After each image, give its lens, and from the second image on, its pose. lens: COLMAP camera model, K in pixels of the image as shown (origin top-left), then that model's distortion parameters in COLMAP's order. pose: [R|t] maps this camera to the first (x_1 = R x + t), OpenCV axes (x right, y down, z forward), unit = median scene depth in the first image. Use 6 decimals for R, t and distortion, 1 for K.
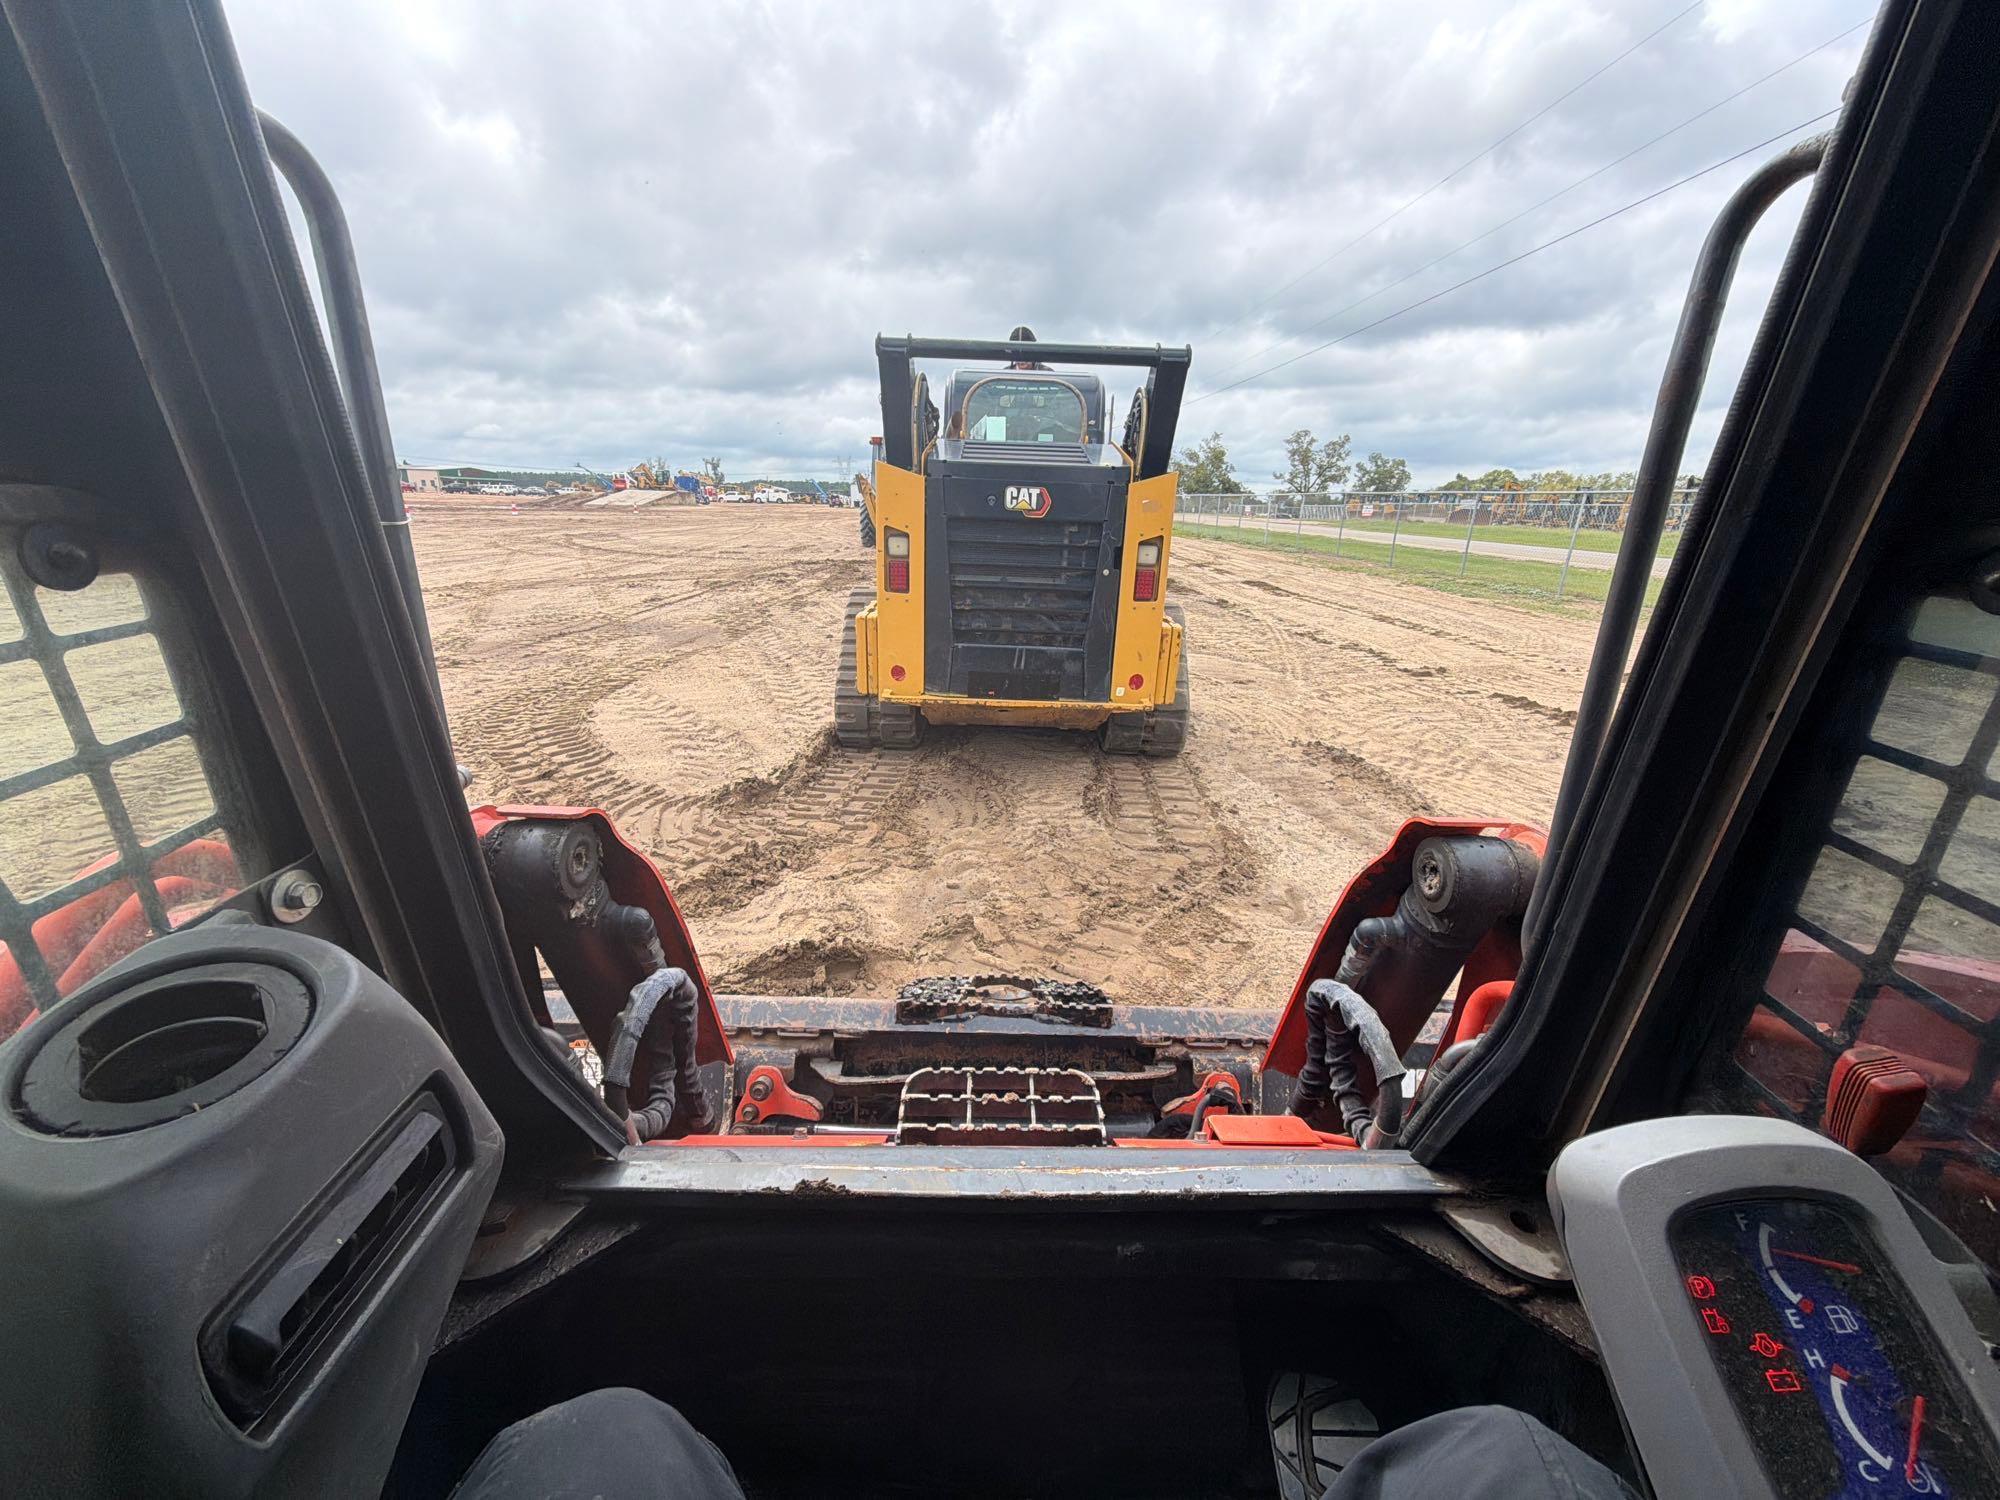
lens RADIAL K [[803.0, 0, 1004.6], [0, 803.0, 739.8], [0, 0, 1]] dist [-0.001180, -0.000127]
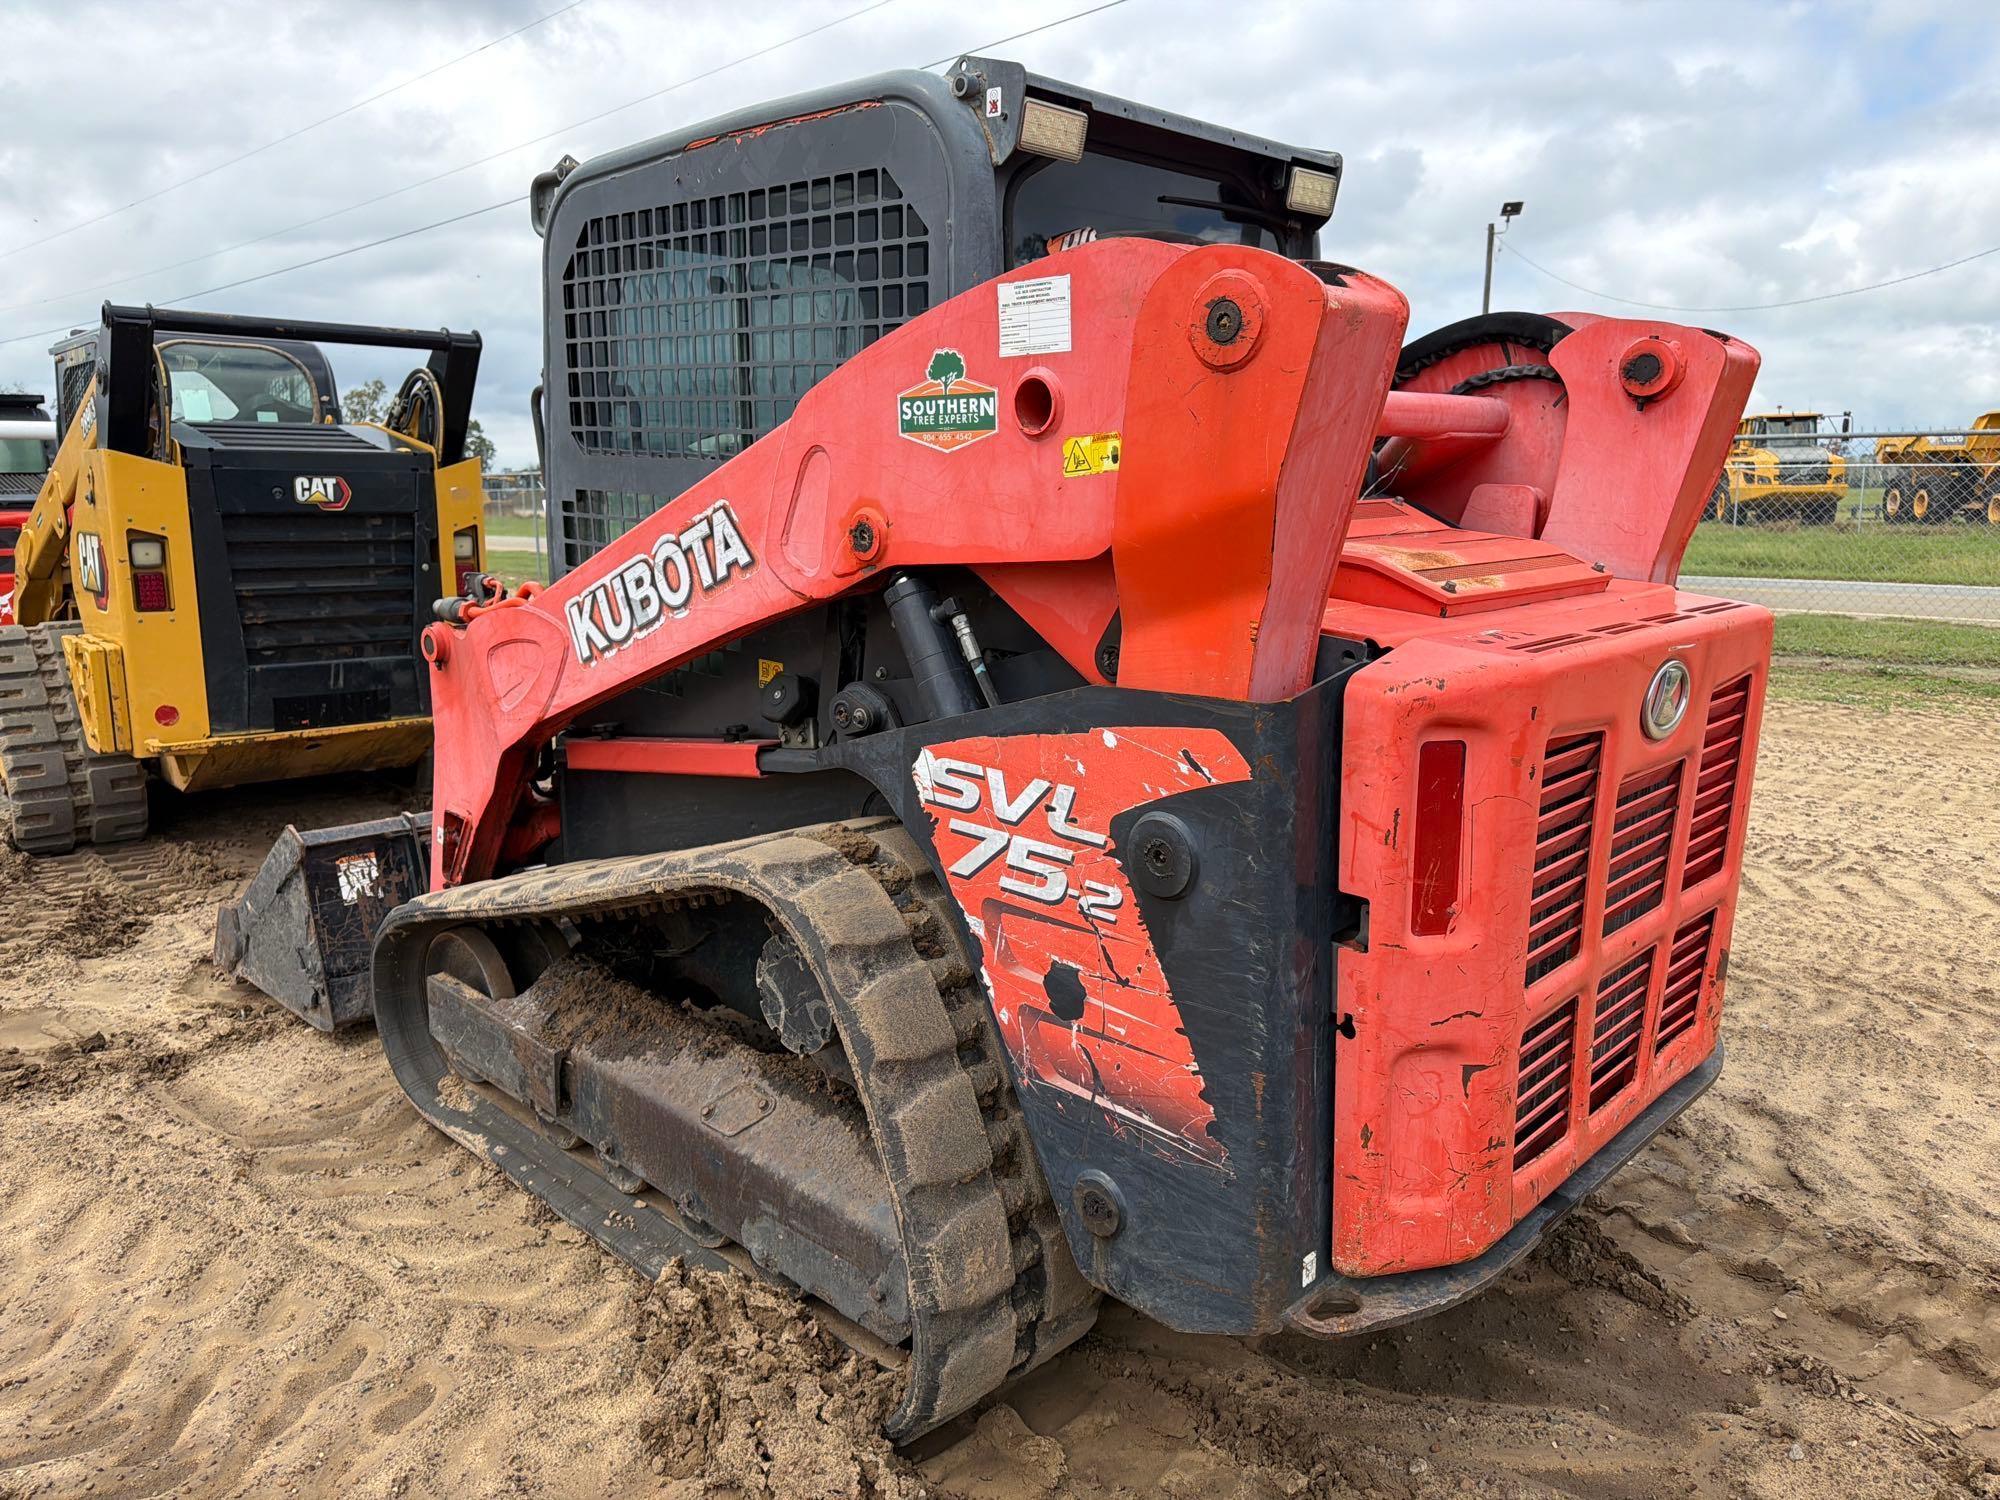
lens RADIAL K [[1402.3, 0, 994.6], [0, 1402.3, 737.4], [0, 0, 1]] dist [0.102835, -0.158634]
pose [[0.711012, -0.148775, 0.687261, -0.531900], [0.227461, 0.973477, -0.024589, 0.156739], [-0.665374, 0.173808, 0.725994, -0.531197]]
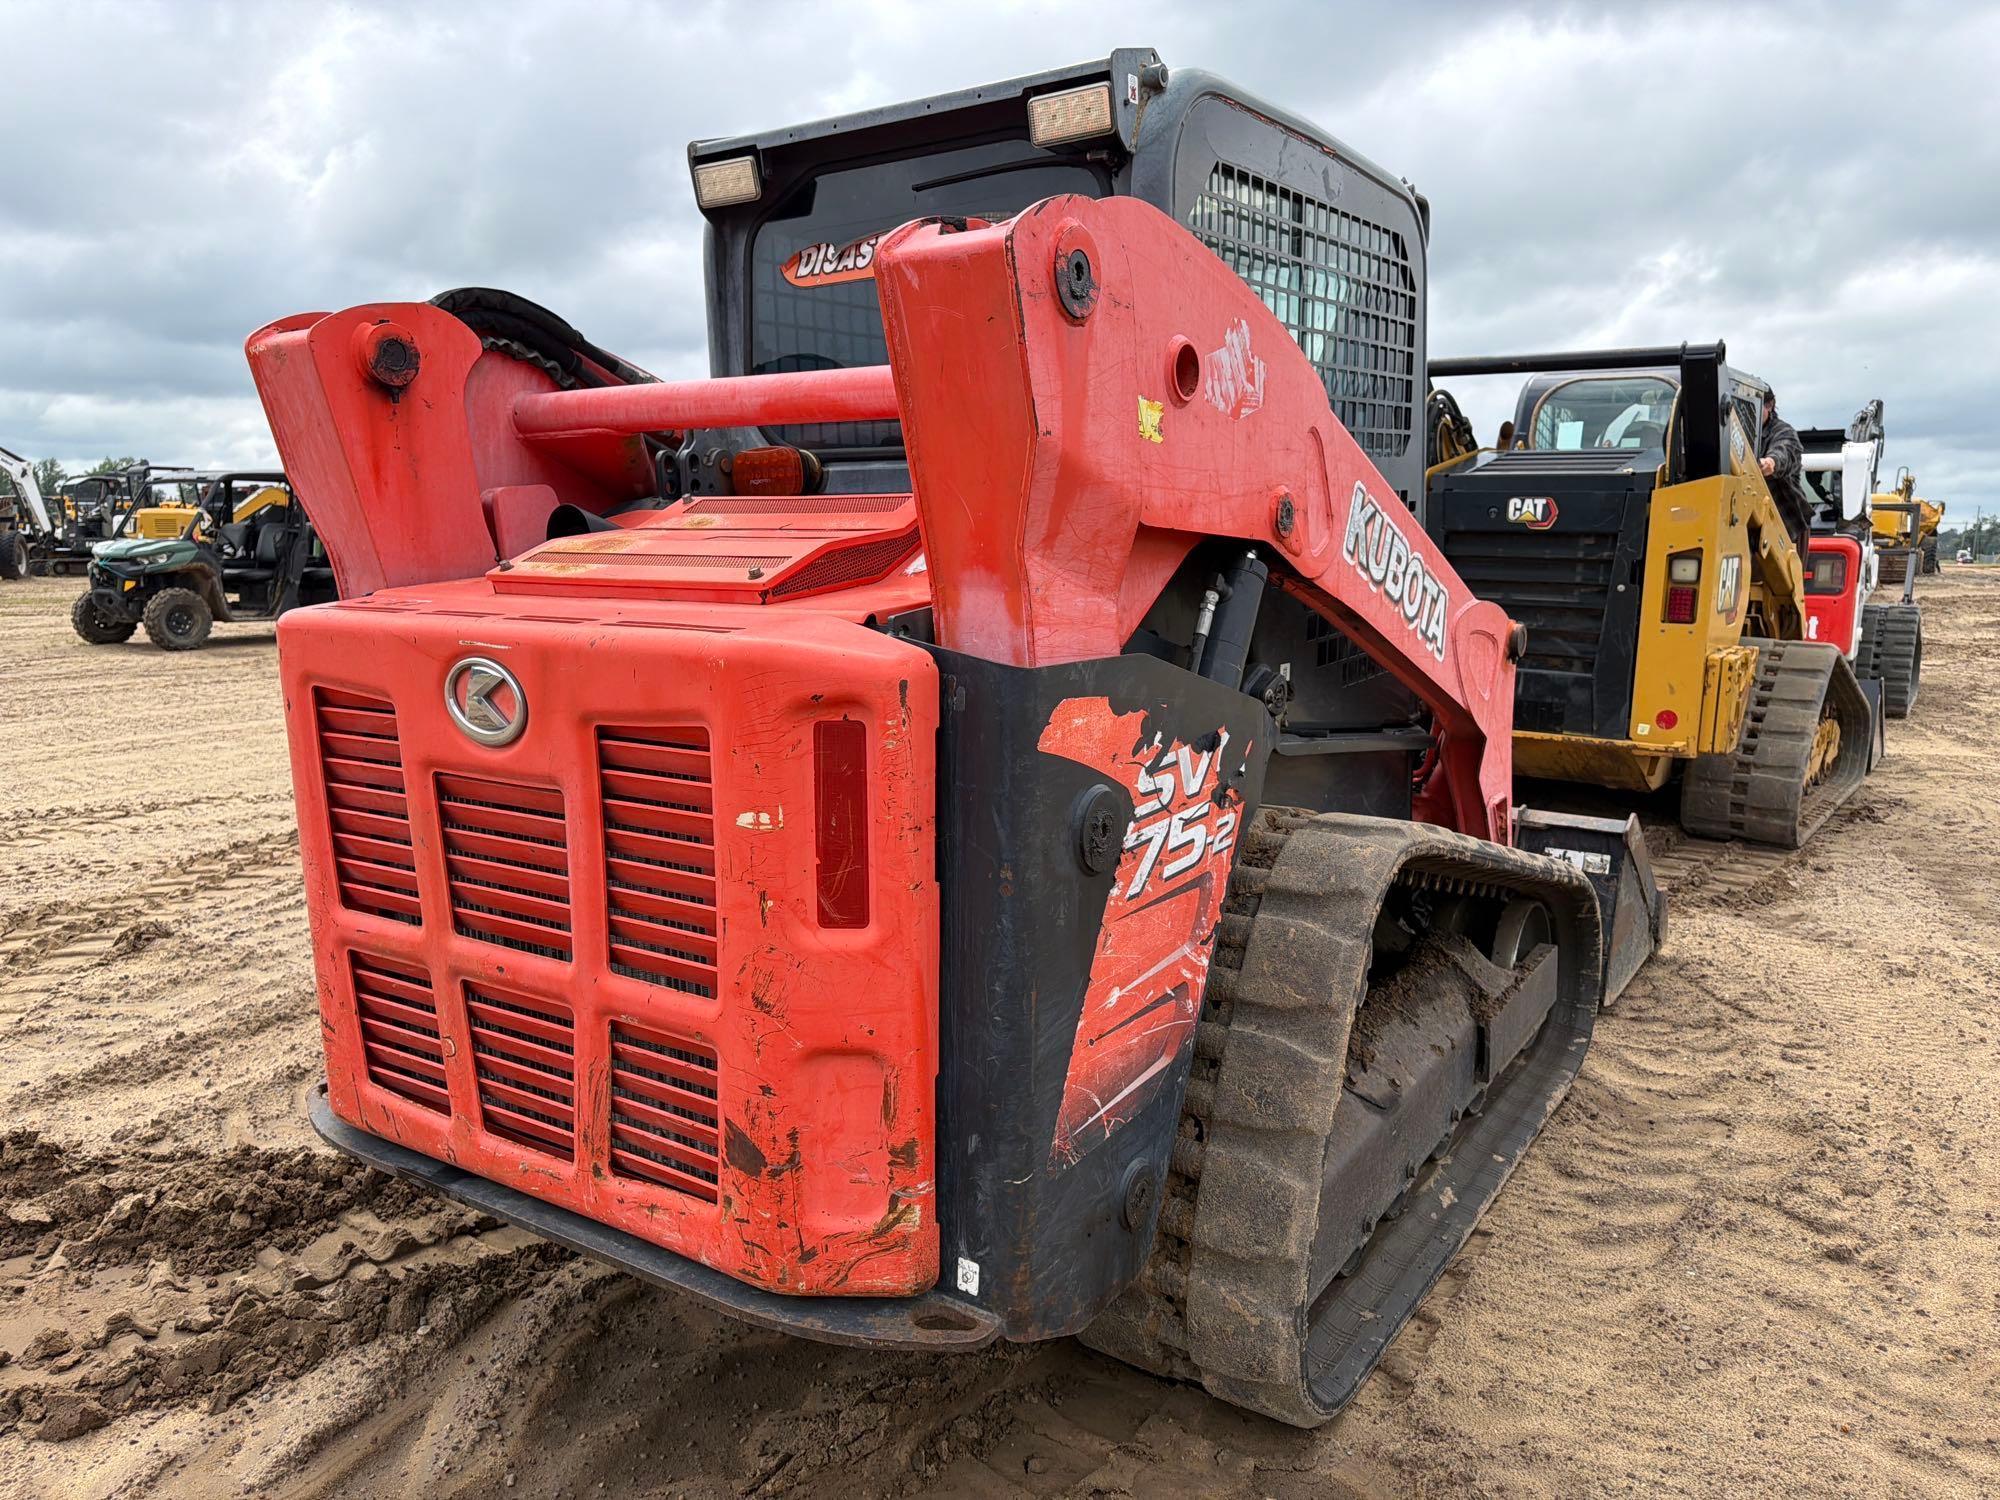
lens RADIAL K [[1402.3, 0, 994.6], [0, 1402.3, 737.4], [0, 0, 1]] dist [0.102835, -0.158634]
pose [[0.824407, 0.064620, -0.562297, 0.440163], [-0.153146, 0.981871, -0.111695, 0.228329], [0.544885, 0.178195, 0.819357, -0.614408]]
